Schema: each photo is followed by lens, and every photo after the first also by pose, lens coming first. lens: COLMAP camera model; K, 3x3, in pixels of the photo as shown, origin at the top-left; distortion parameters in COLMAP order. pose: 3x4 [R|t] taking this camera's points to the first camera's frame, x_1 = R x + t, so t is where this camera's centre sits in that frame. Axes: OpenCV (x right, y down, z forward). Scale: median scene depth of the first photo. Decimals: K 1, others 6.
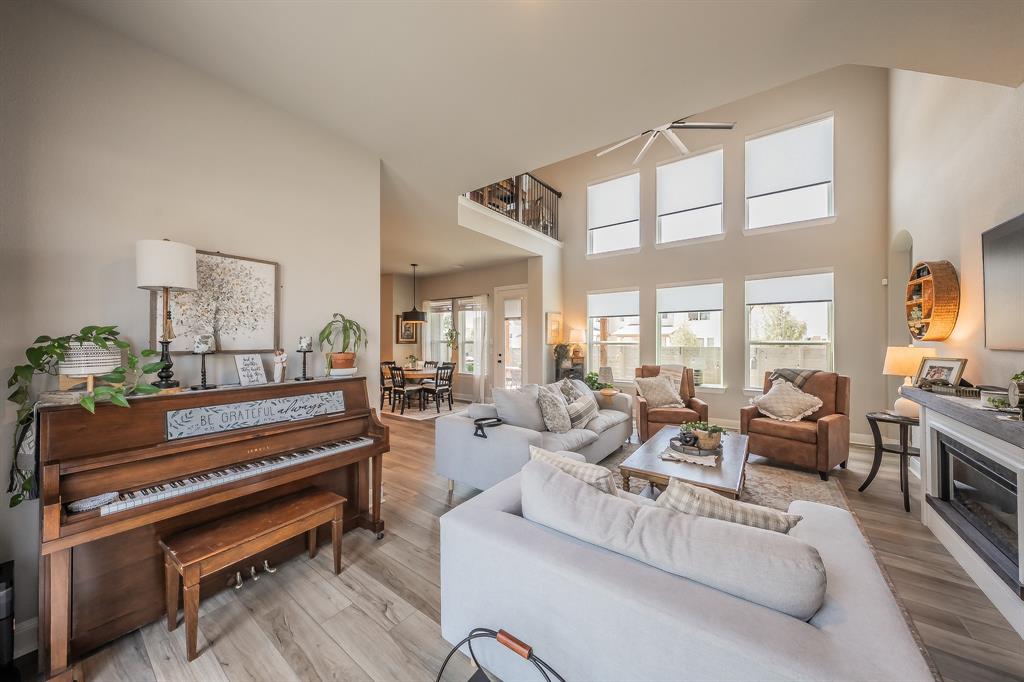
lens RADIAL K [[345.9, 0, 517.6], [0, 345.9, 335.7], [0, 0, 1]] dist [-0.002529, 0.000022]
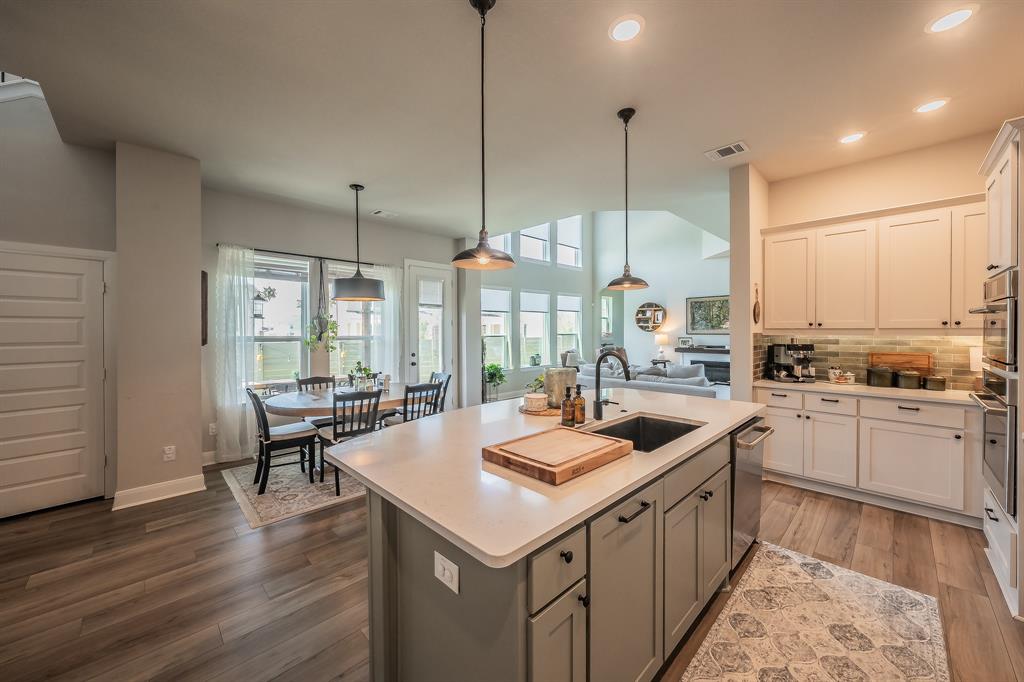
lens RADIAL K [[382.0, 0, 497.7], [0, 382.0, 331.3], [0, 0, 1]] dist [0.000794, 0.000037]
pose [[0.183378, 0.000019, 0.983043, -0.811412], [-0.005912, 0.999982, 0.001084, 0.005295], [-0.983025, -0.006011, 0.183375, 0.686601]]
